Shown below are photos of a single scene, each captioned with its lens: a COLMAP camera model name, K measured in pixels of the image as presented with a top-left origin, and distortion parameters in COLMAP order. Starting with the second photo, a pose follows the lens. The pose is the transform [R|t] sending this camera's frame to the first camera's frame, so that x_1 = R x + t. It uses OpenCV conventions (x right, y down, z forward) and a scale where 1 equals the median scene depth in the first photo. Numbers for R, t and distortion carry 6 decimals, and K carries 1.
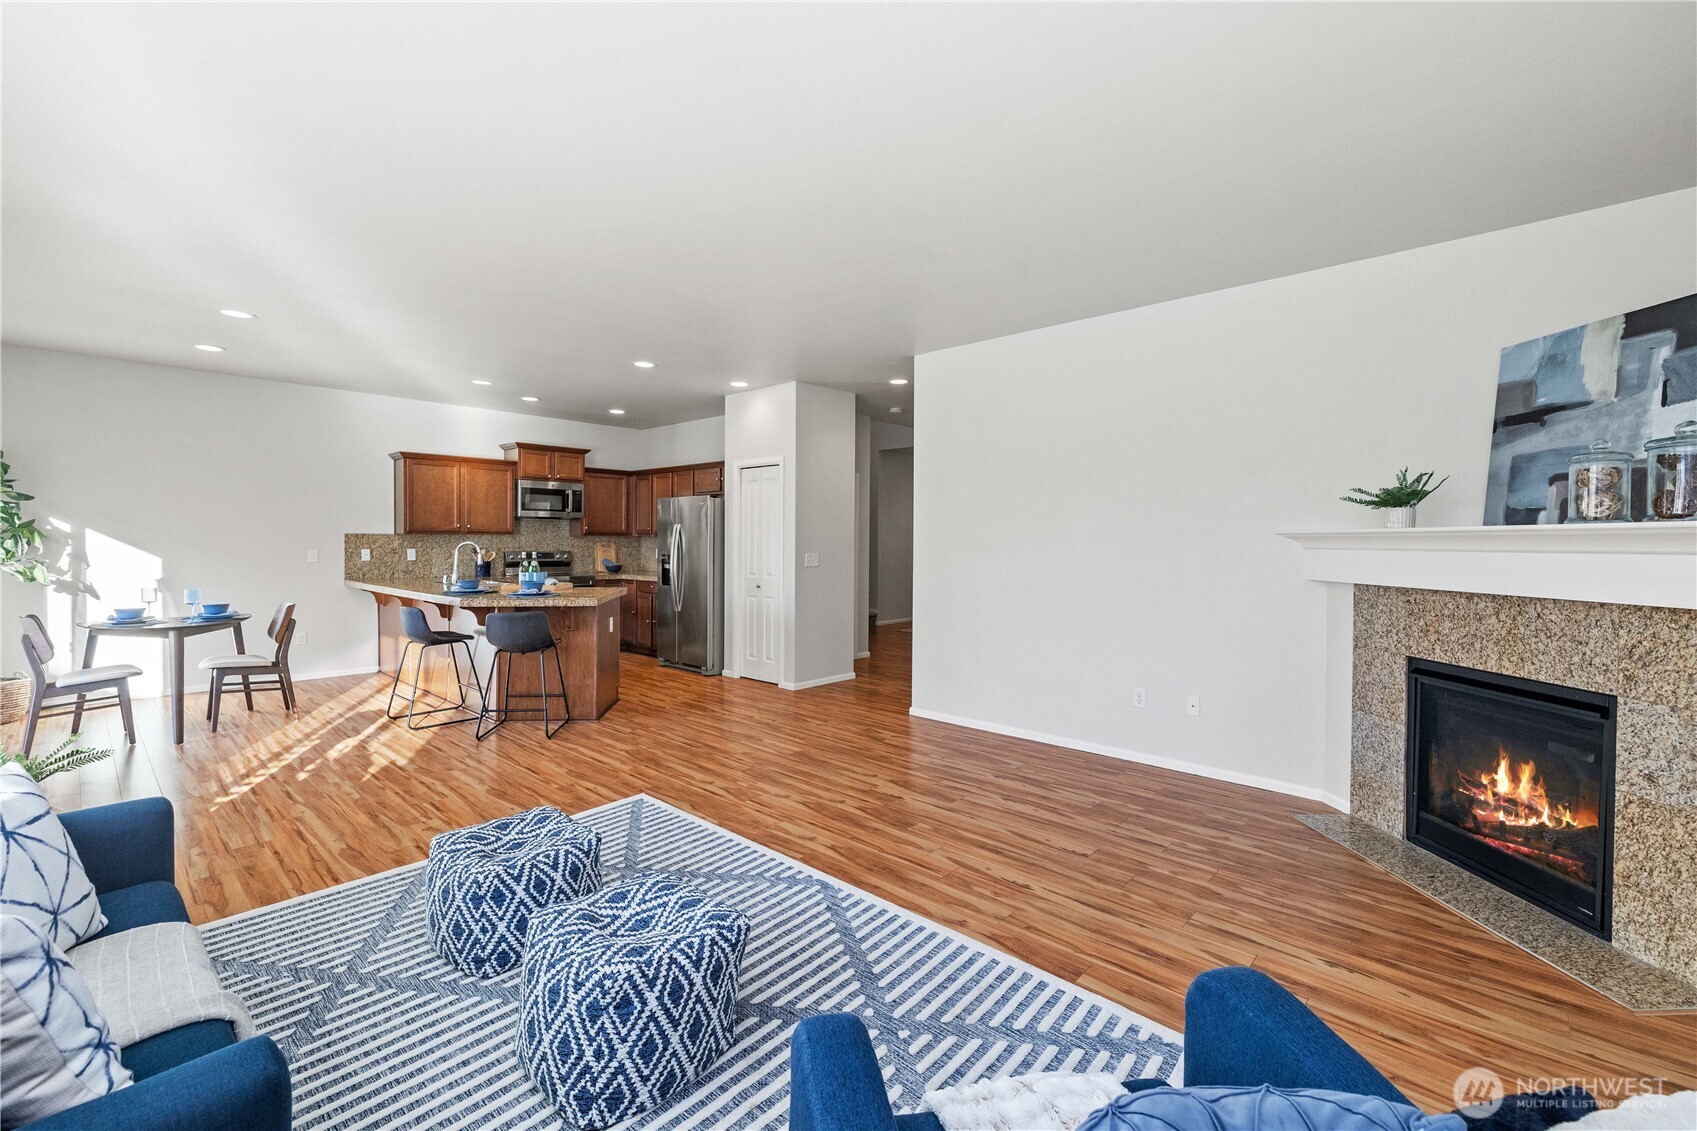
lens RADIAL K [[707.4, 0, 848.8], [0, 707.4, 548.7], [0, 0, 1]] dist [-0.010808, -0.000200]
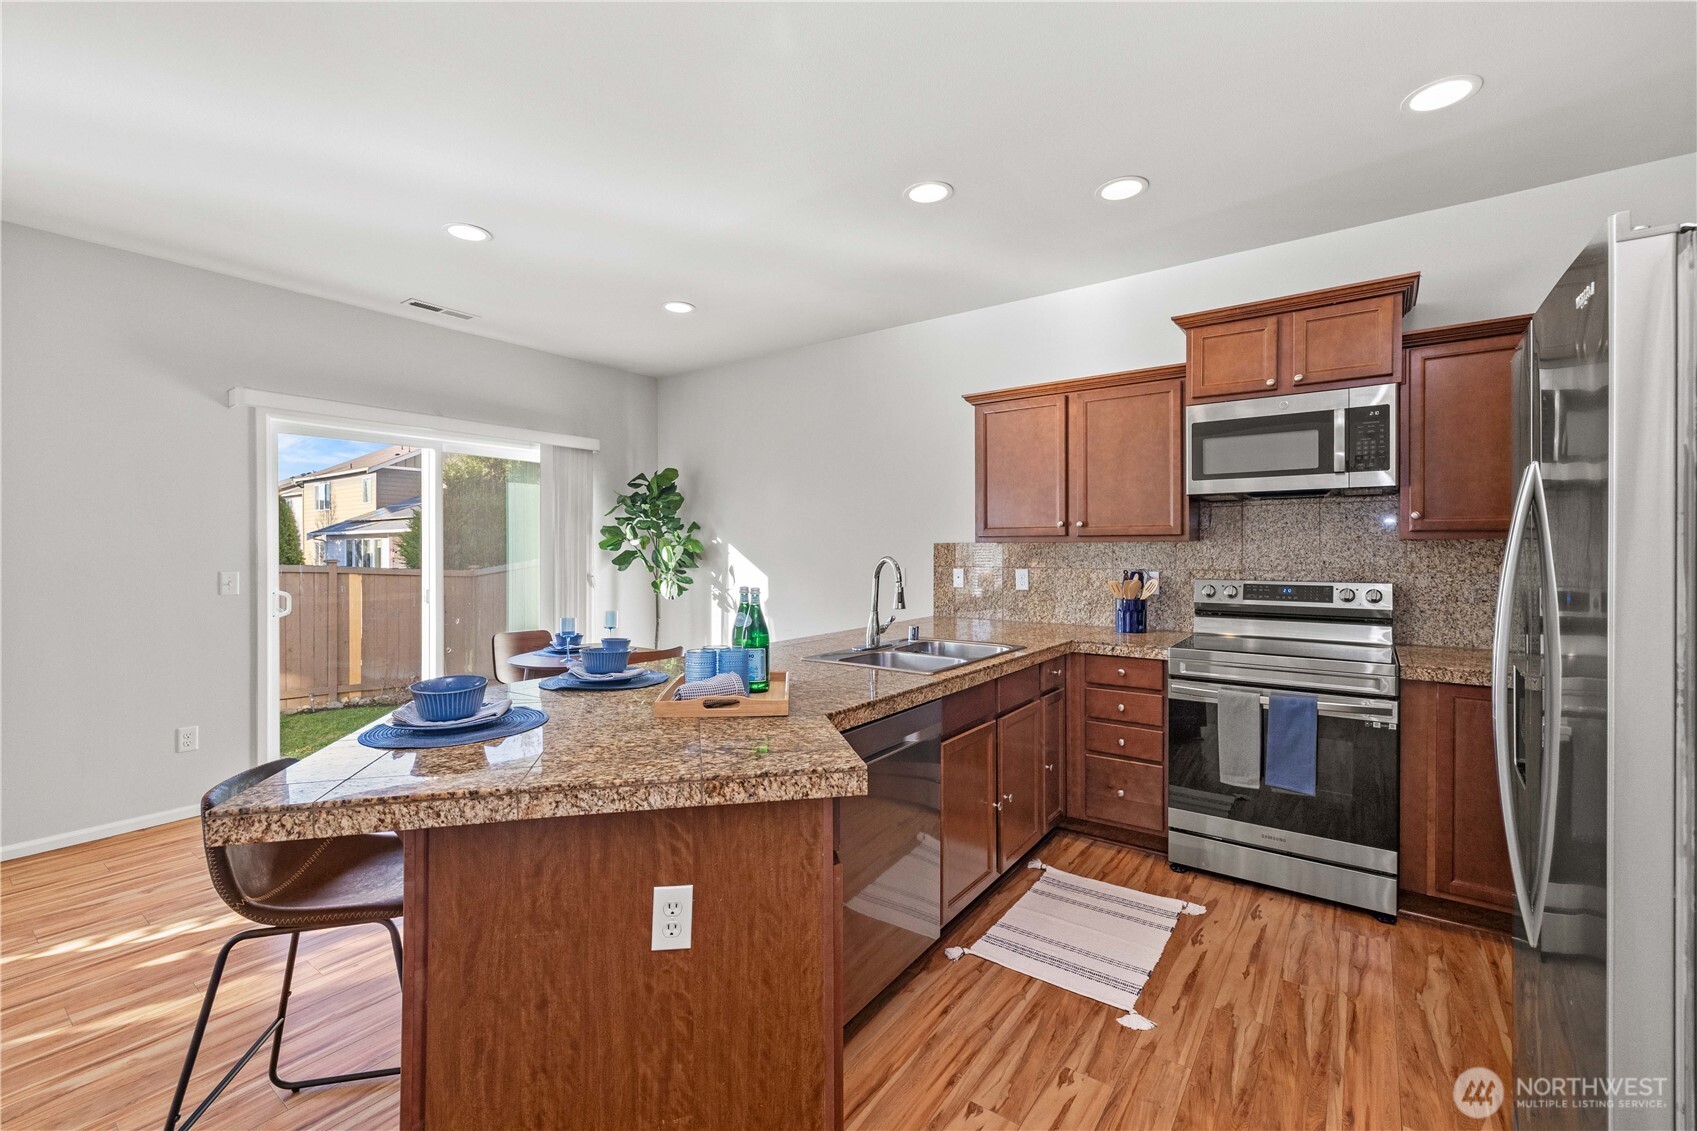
lens RADIAL K [[713.7, 0, 846.3], [0, 713.7, 551.3], [0, 0, 1]] dist [0.000844, 0.000208]
pose [[0.099727, -0.005104, -0.995002, -0.084011], [-0.009262, 0.999939, -0.006058, -0.010309], [0.994972, 0.009820, 0.099674, 0.905396]]
